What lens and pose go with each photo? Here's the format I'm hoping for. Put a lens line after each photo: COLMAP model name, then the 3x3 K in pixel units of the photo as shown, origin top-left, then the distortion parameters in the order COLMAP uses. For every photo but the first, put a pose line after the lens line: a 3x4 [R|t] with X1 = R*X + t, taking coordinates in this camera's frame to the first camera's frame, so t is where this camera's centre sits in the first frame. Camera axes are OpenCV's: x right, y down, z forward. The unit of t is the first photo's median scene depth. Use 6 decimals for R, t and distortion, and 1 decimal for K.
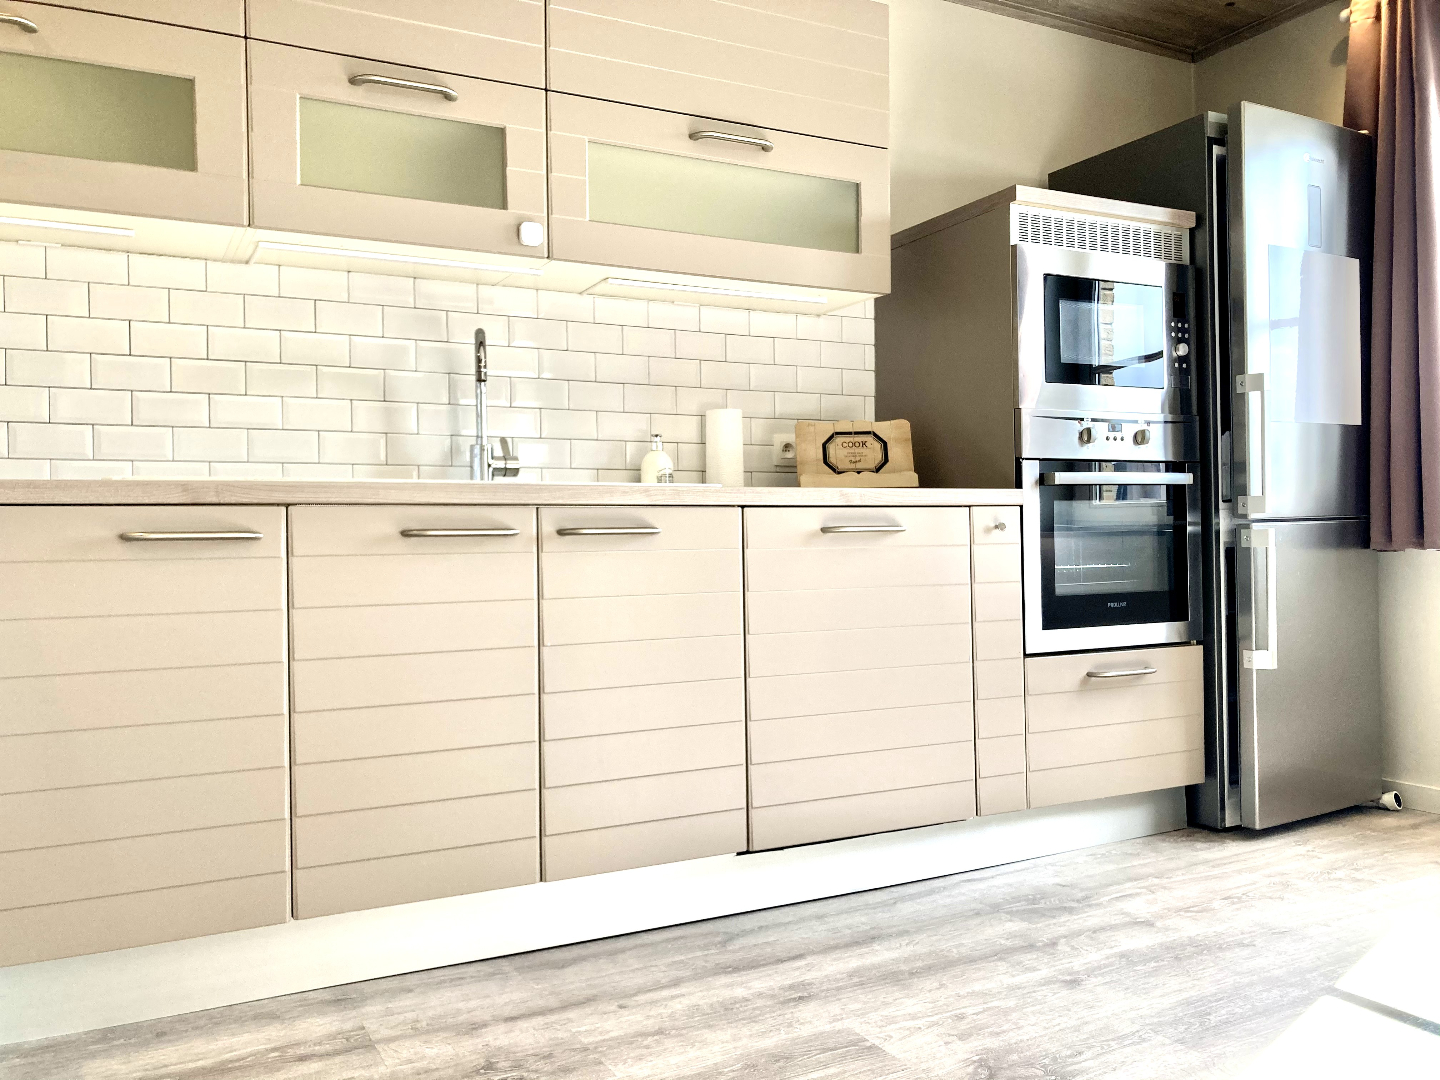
lens RADIAL K [[1195.8, 0, 717.7], [0, 1195.8, 539.7], [0, 0, 1]] dist [0.029305, -0.011812]
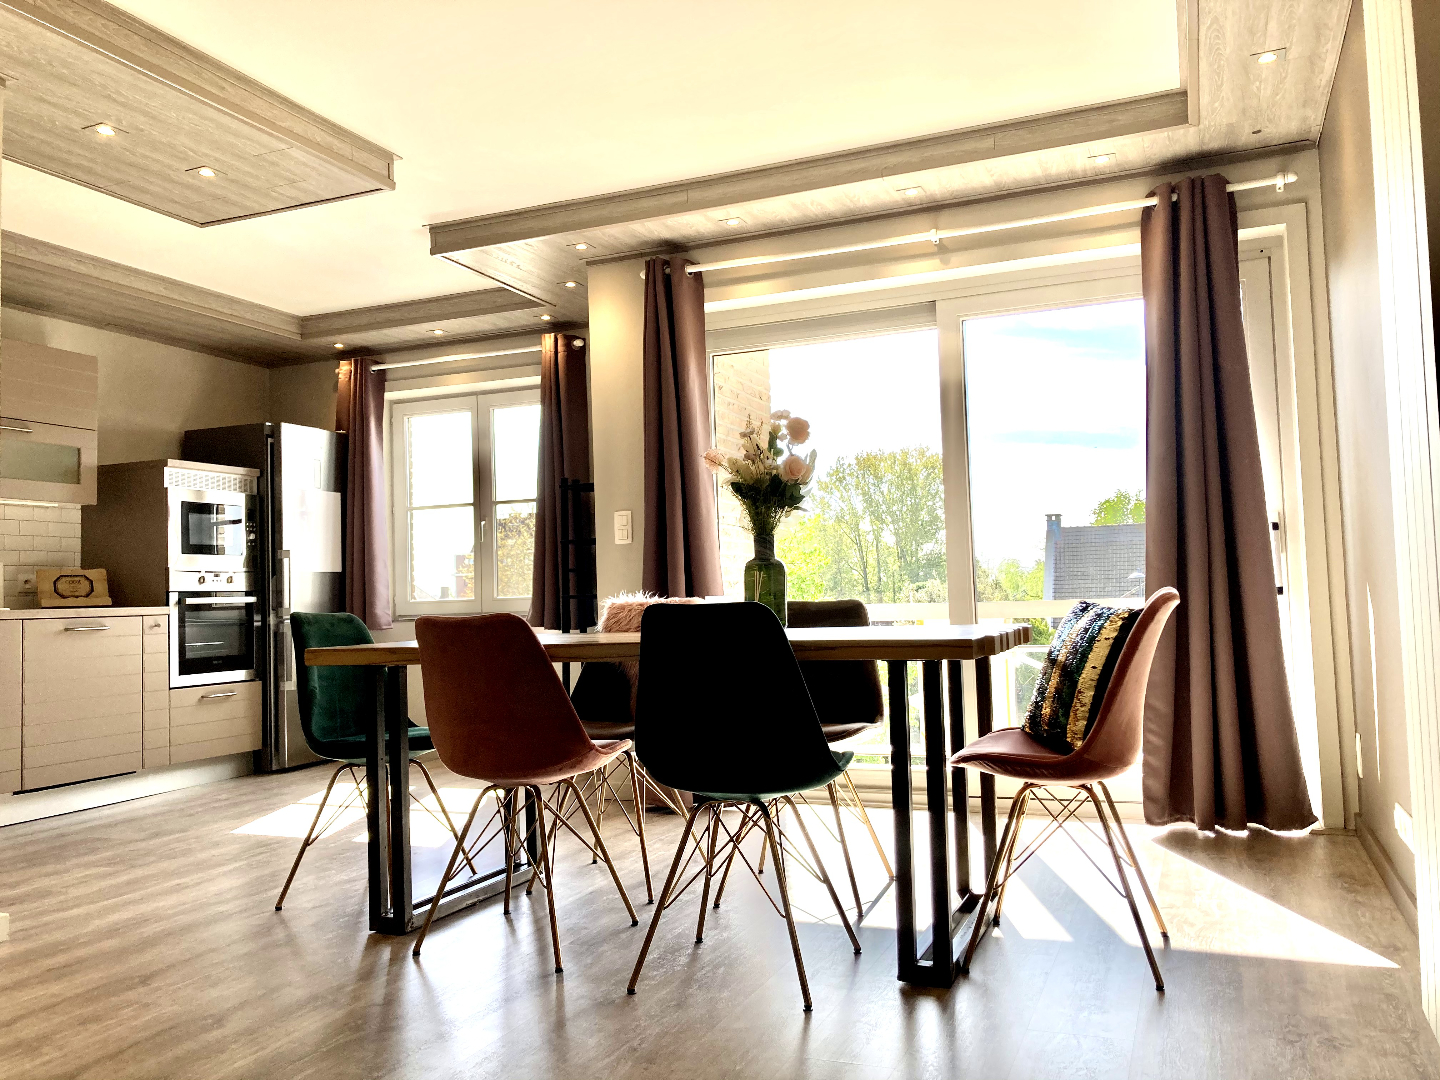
lens RADIAL K [[1195.8, 0, 707.3], [0, 1195.8, 536.7], [0, 0, 1]] dist [0.029305, -0.011812]
pose [[0.777802, 0.026209, 0.627962, -0.324125], [0.015590, 0.998018, -0.060964, -0.021974], [-0.628315, 0.057208, 0.775852, -1.179098]]
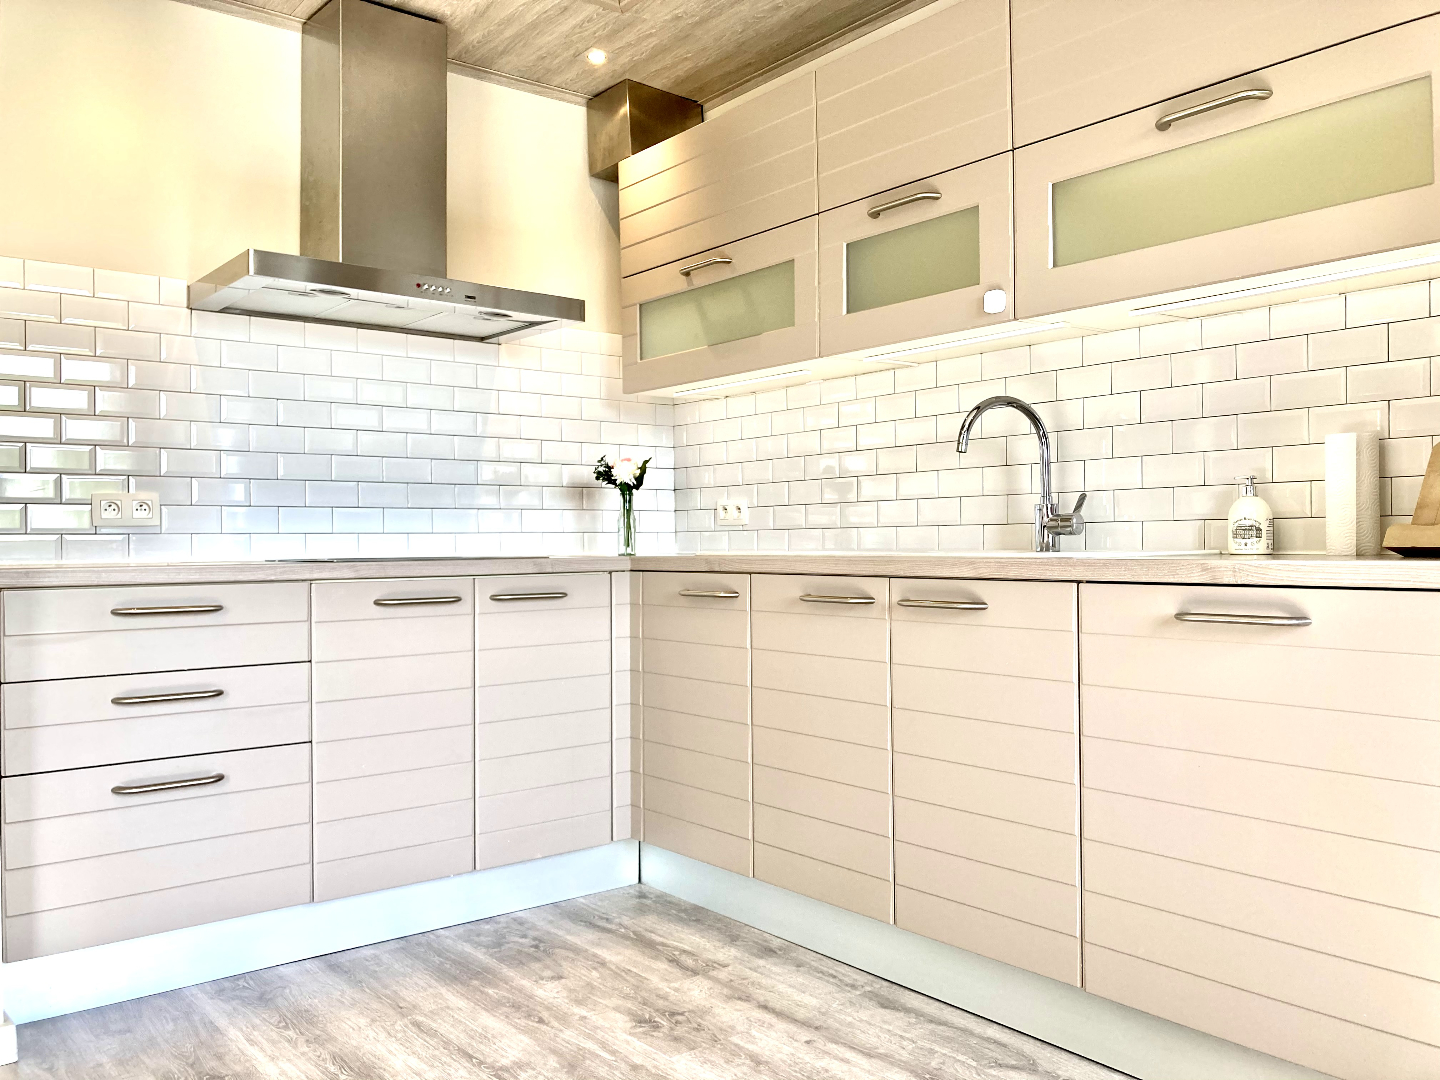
lens RADIAL K [[1195.8, 0, 728.4], [0, 1195.8, 542.2], [0, 0, 1]] dist [0.029305, -0.011812]
pose [[0.192154, 0.012688, -0.981283, 0.716925], [0.008047, 0.999862, 0.014504, -0.062317], [0.981332, -0.010684, 0.192025, 0.527417]]
